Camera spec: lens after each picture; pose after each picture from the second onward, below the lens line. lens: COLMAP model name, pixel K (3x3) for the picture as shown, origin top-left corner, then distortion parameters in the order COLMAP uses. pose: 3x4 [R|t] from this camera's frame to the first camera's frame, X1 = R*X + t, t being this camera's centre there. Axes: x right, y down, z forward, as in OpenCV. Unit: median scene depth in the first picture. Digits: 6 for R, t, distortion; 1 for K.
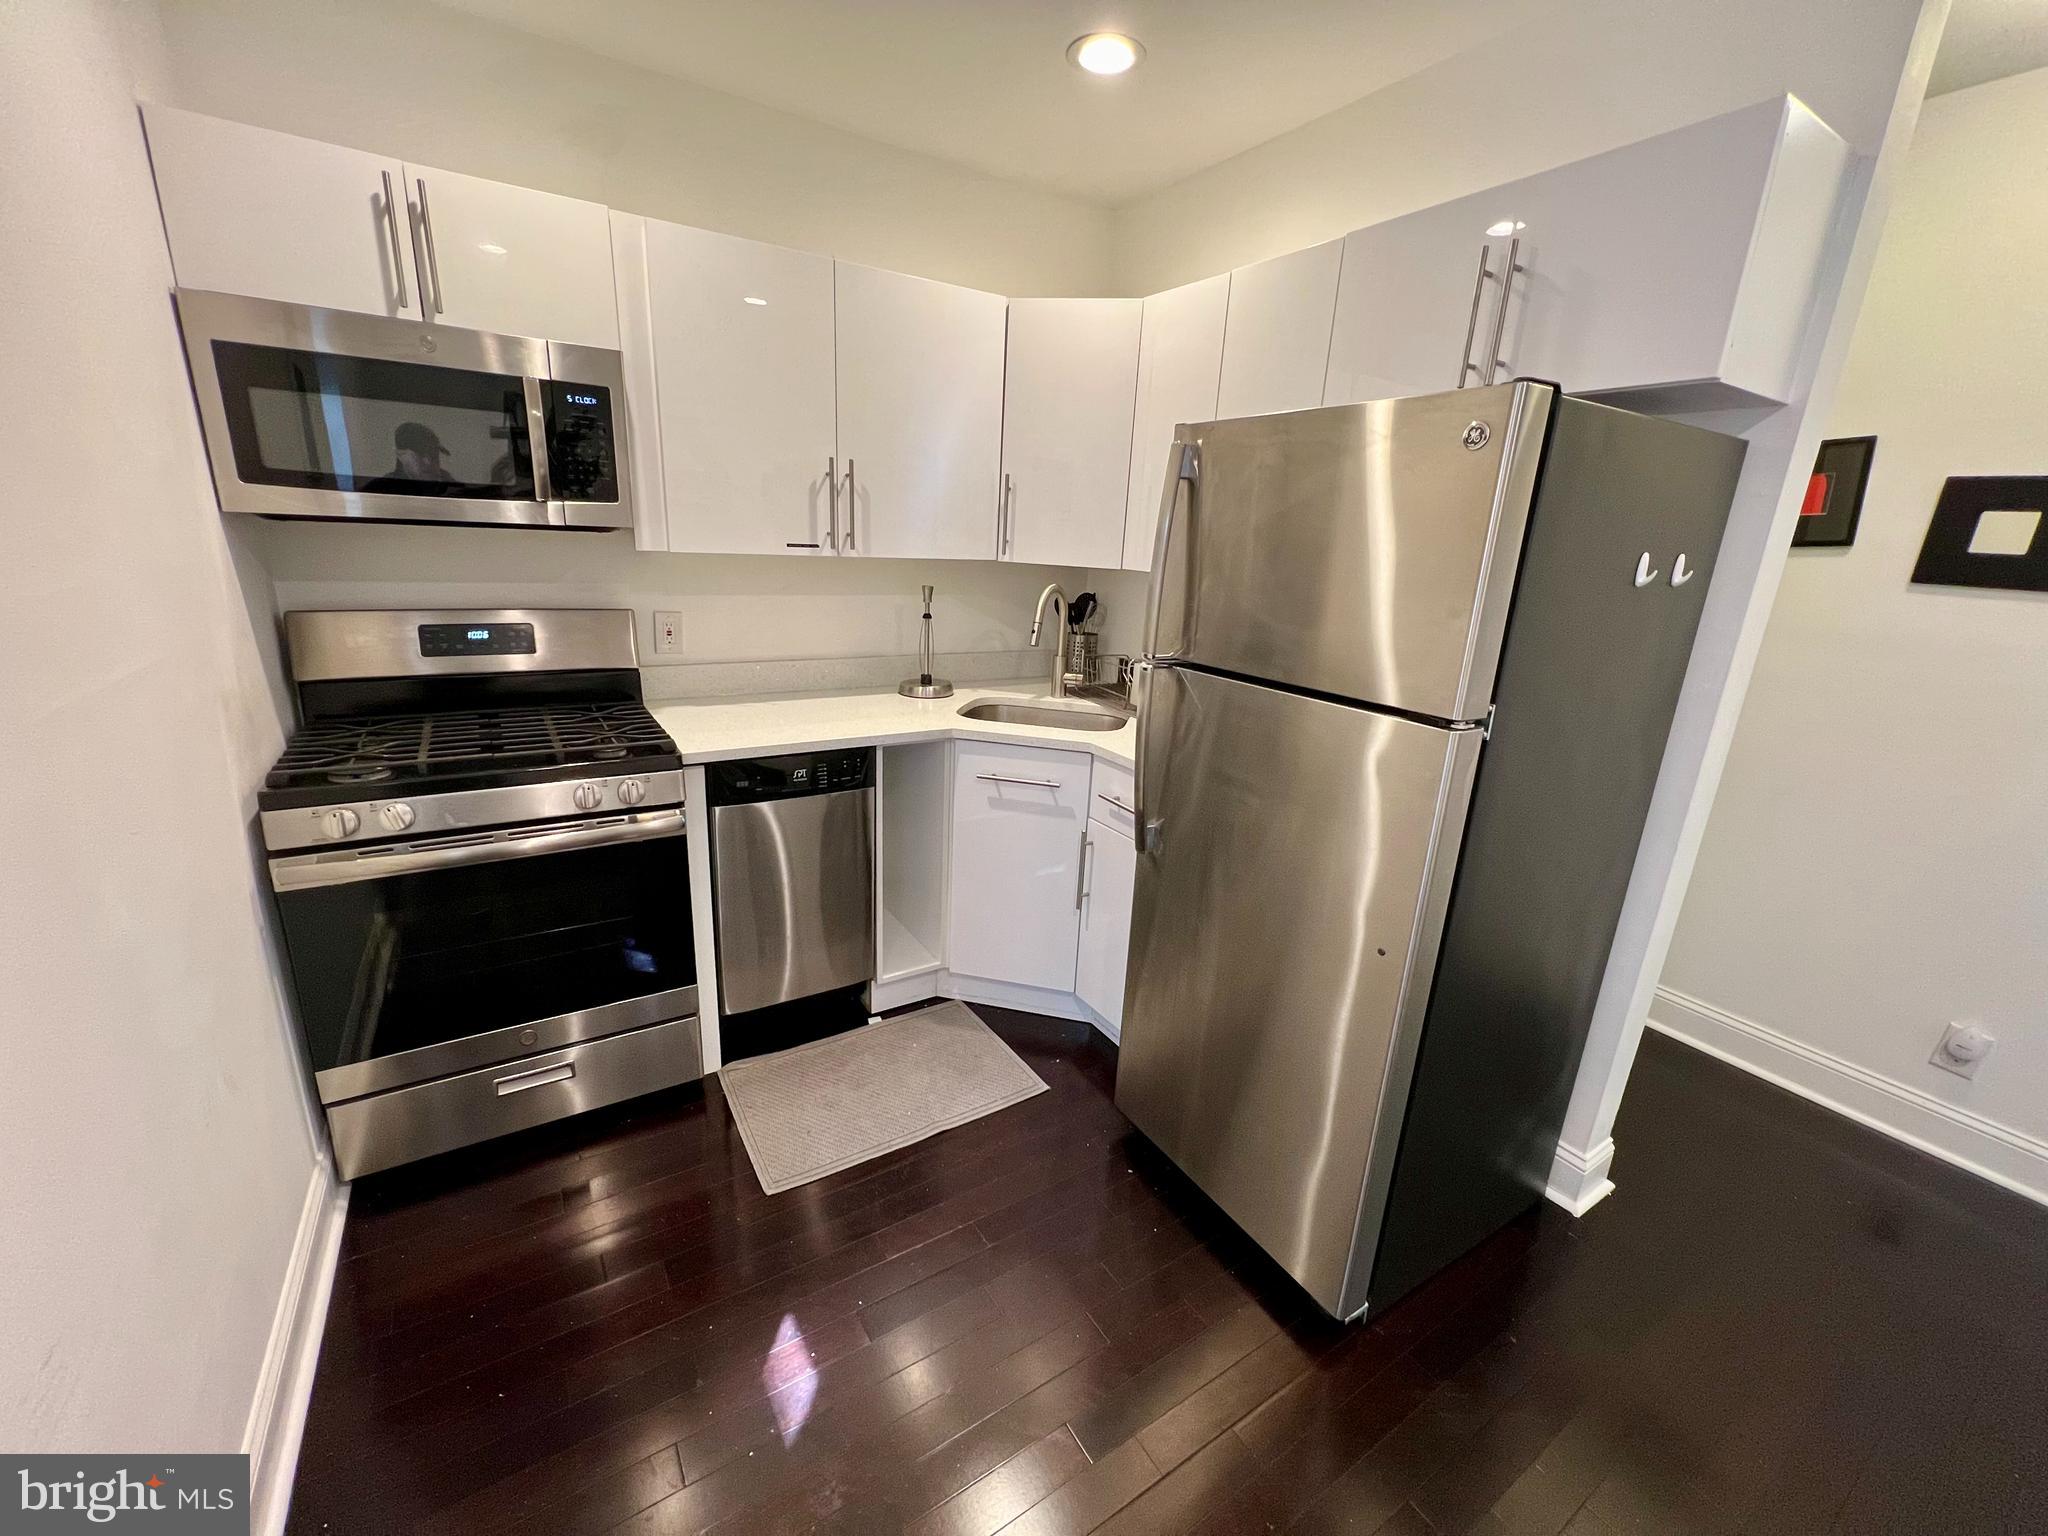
lens RADIAL K [[819.9, 0, 1026.1], [0, 819.9, 771.7], [0, 0, 1]] dist [-0.000483, 0.000706]
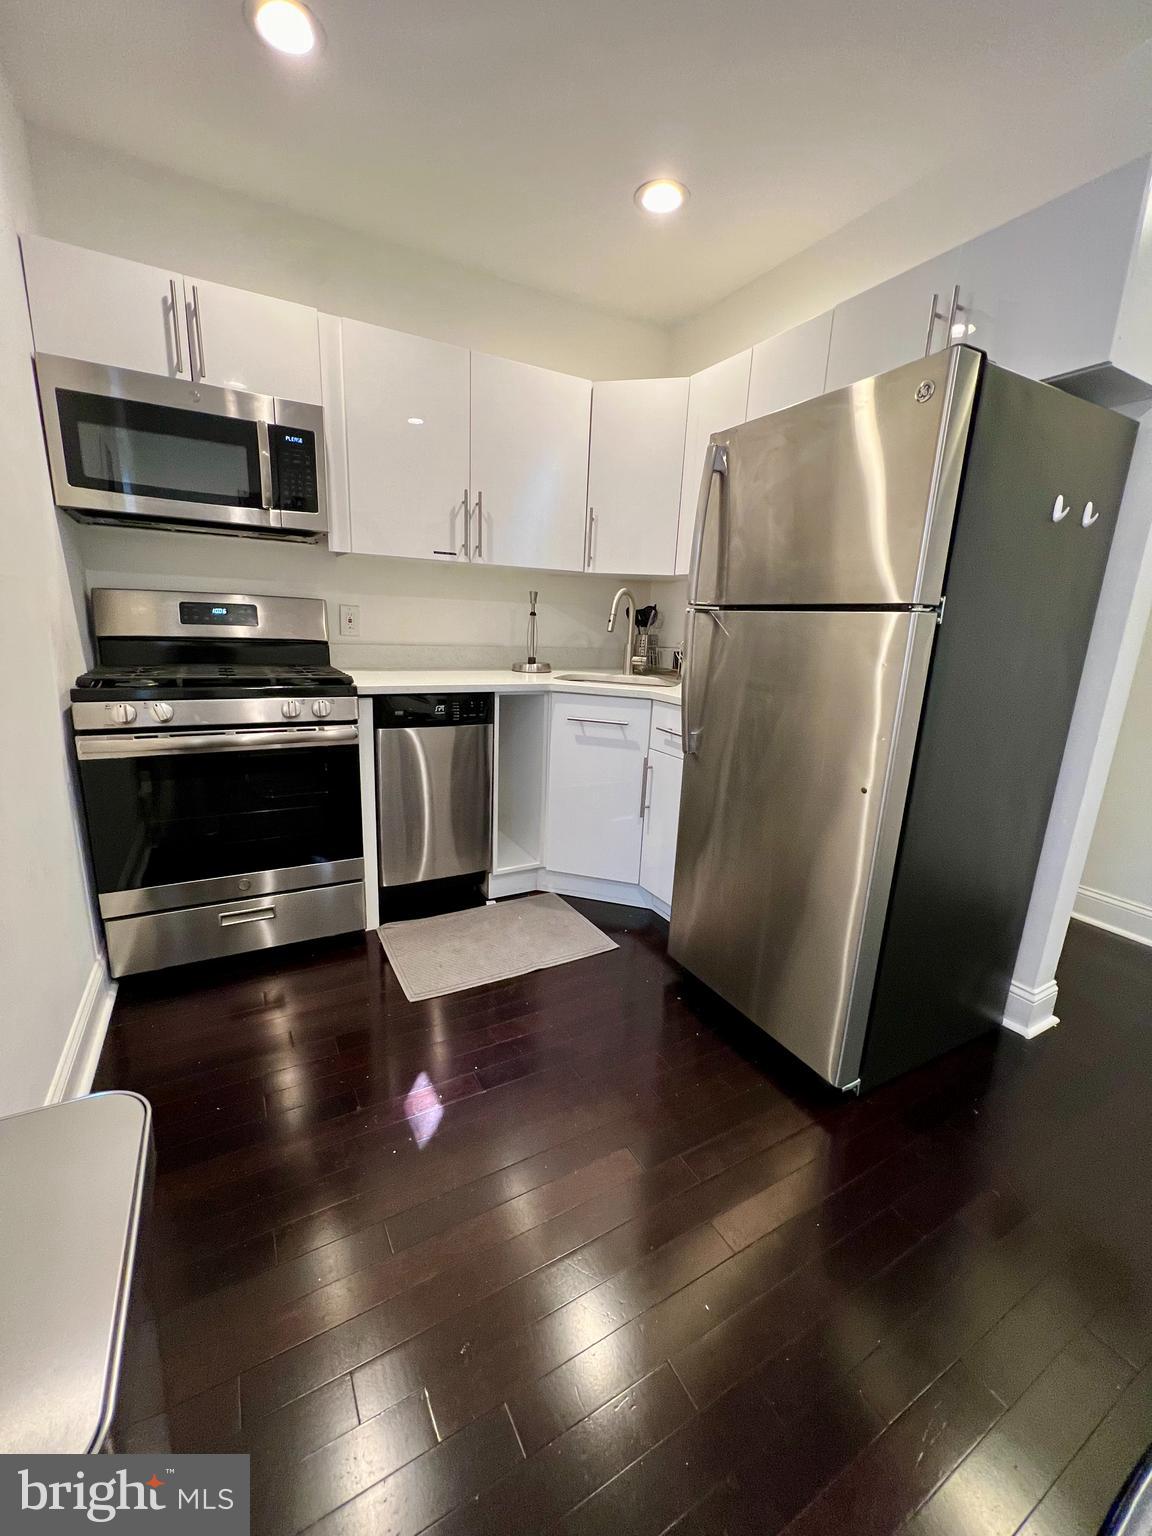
lens RADIAL K [[614.9, 0, 573.8], [0, 614.9, 764.6], [0, 0, 1]] dist [-0.000483, 0.000706]
pose [[0.998406, 0.005831, -0.056133, 0.011178], [-0.008555, 0.998791, -0.048414, 0.164085], [0.055783, 0.048817, 0.997249, -0.023208]]
